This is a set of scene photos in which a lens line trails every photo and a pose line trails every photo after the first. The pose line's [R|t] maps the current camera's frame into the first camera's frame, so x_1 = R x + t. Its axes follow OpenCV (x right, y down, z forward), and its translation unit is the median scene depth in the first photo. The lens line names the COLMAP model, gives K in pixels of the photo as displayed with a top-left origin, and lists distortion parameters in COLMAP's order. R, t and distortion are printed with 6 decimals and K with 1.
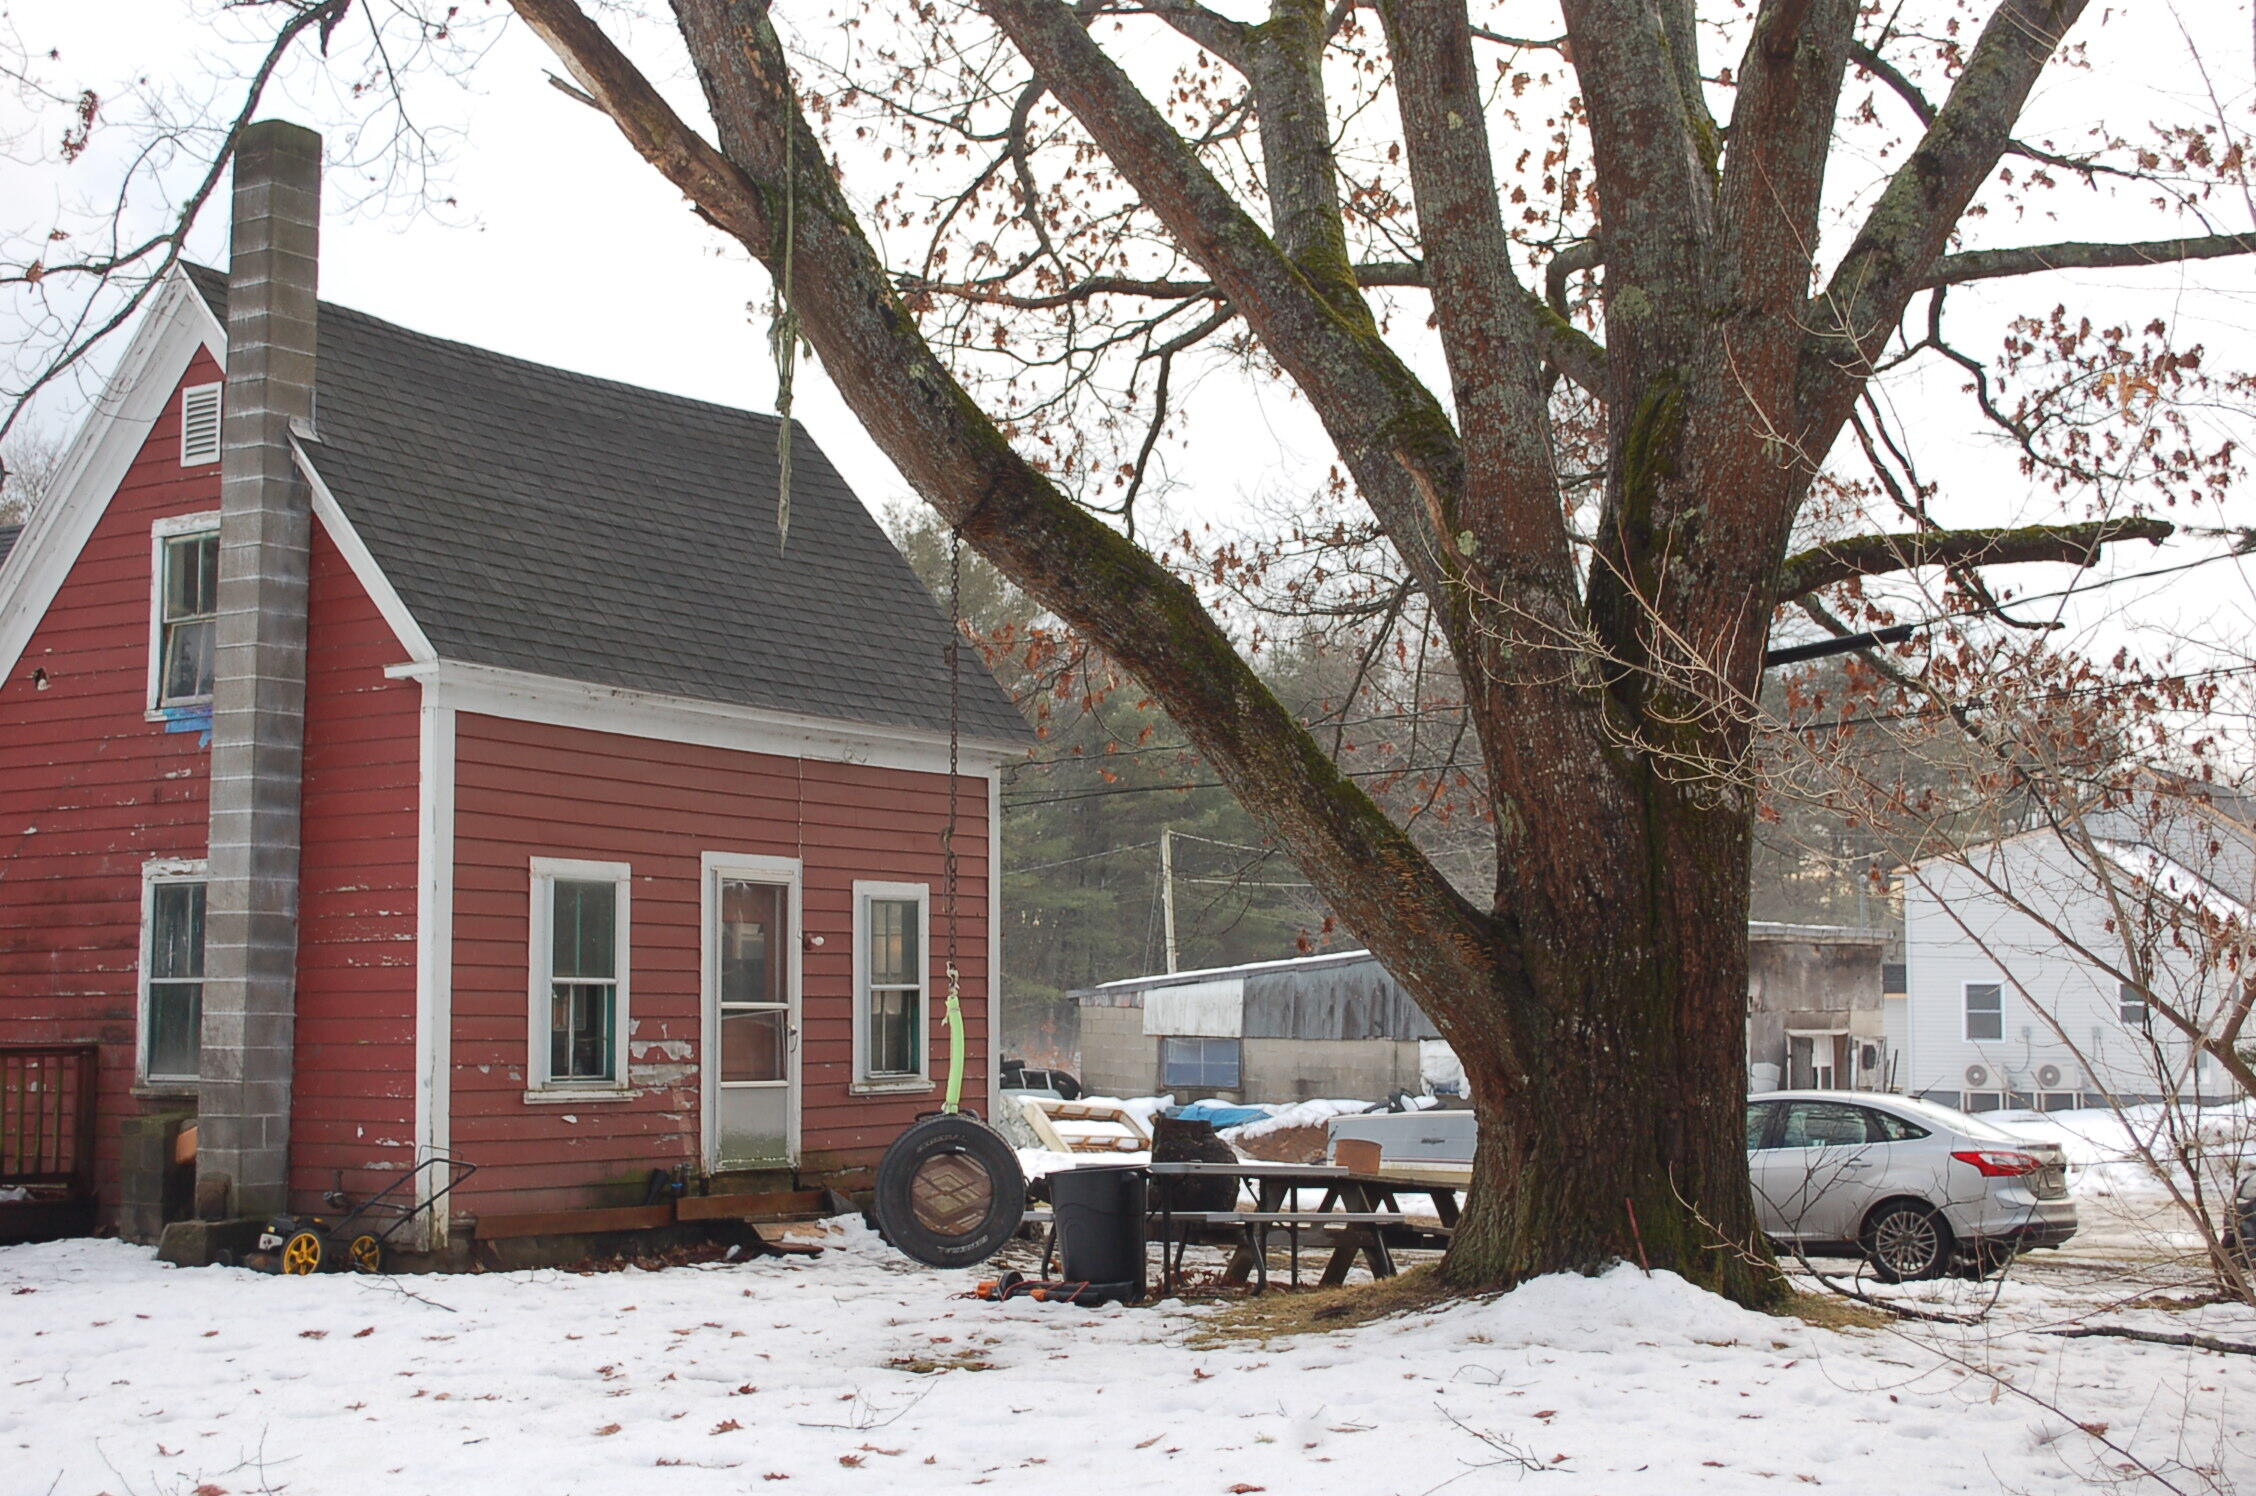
lens RADIAL K [[2961.9, 0, 1128.0], [0, 2961.9, 748.0], [0, 0, 1]] dist [-0.029896, 0.005098]
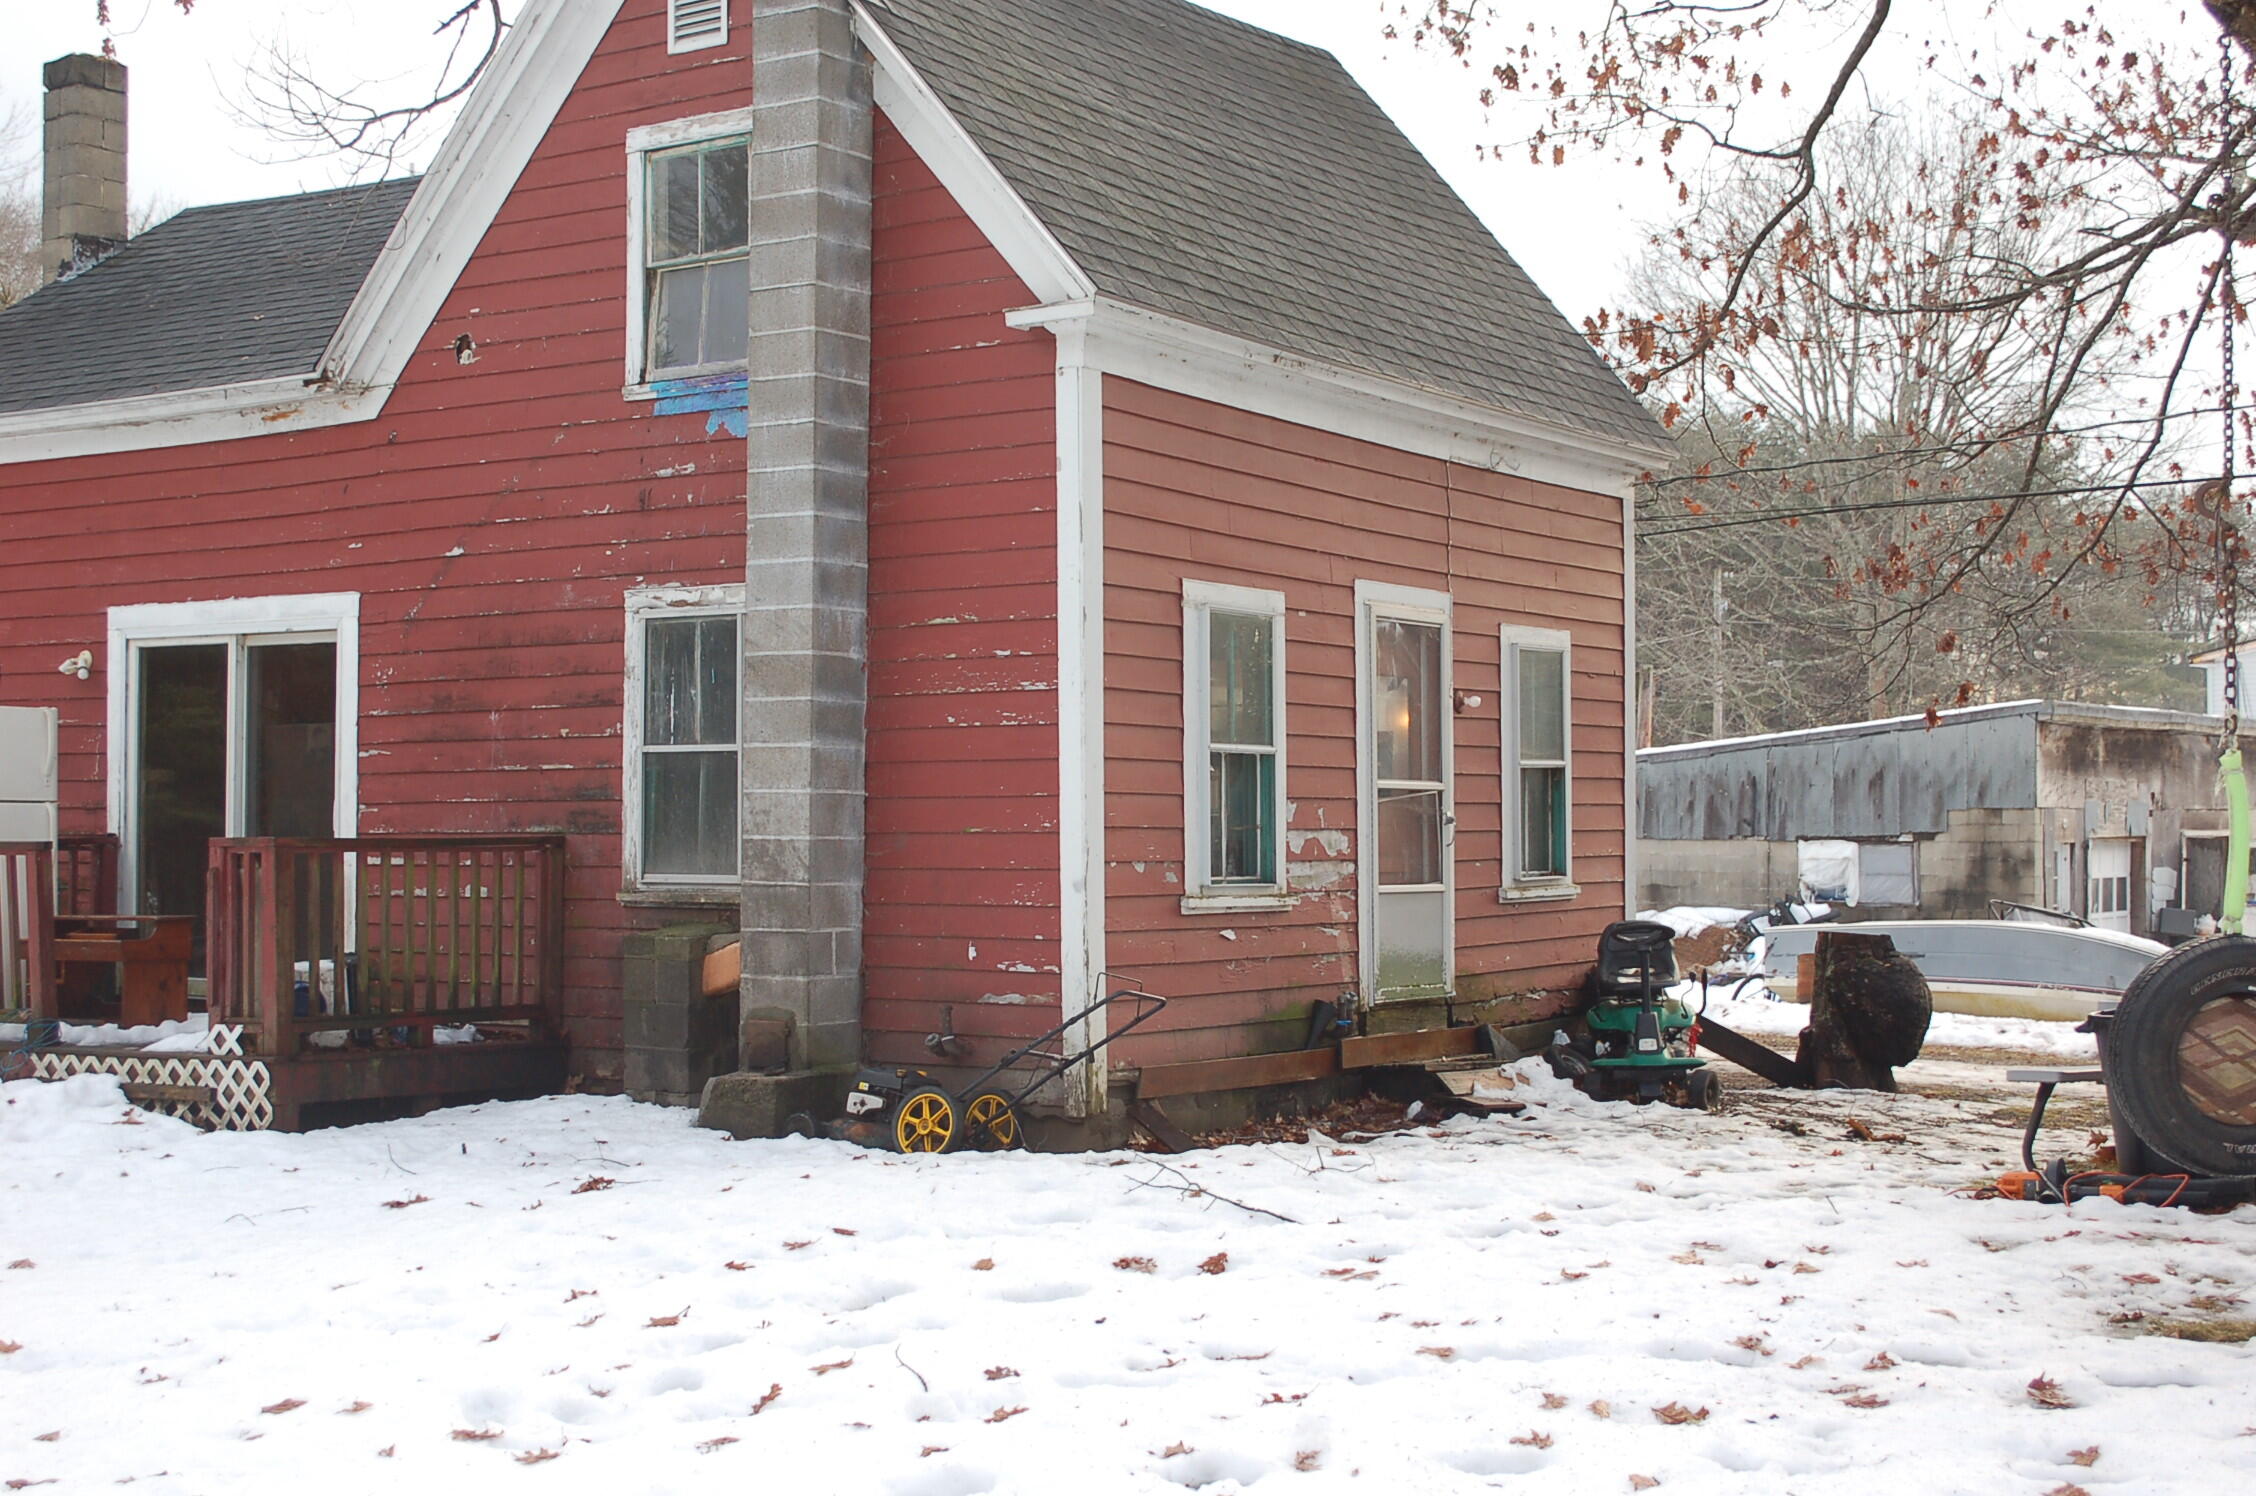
lens RADIAL K [[2961.9, 0, 1128.0], [0, 2961.9, 748.0], [0, 0, 1]] dist [-0.029896, 0.005098]
pose [[0.999961, 0.001877, -0.008624, -0.202879], [-0.001309, 0.997861, 0.065363, 0.029772], [0.008728, -0.065349, 0.997824, 0.257778]]
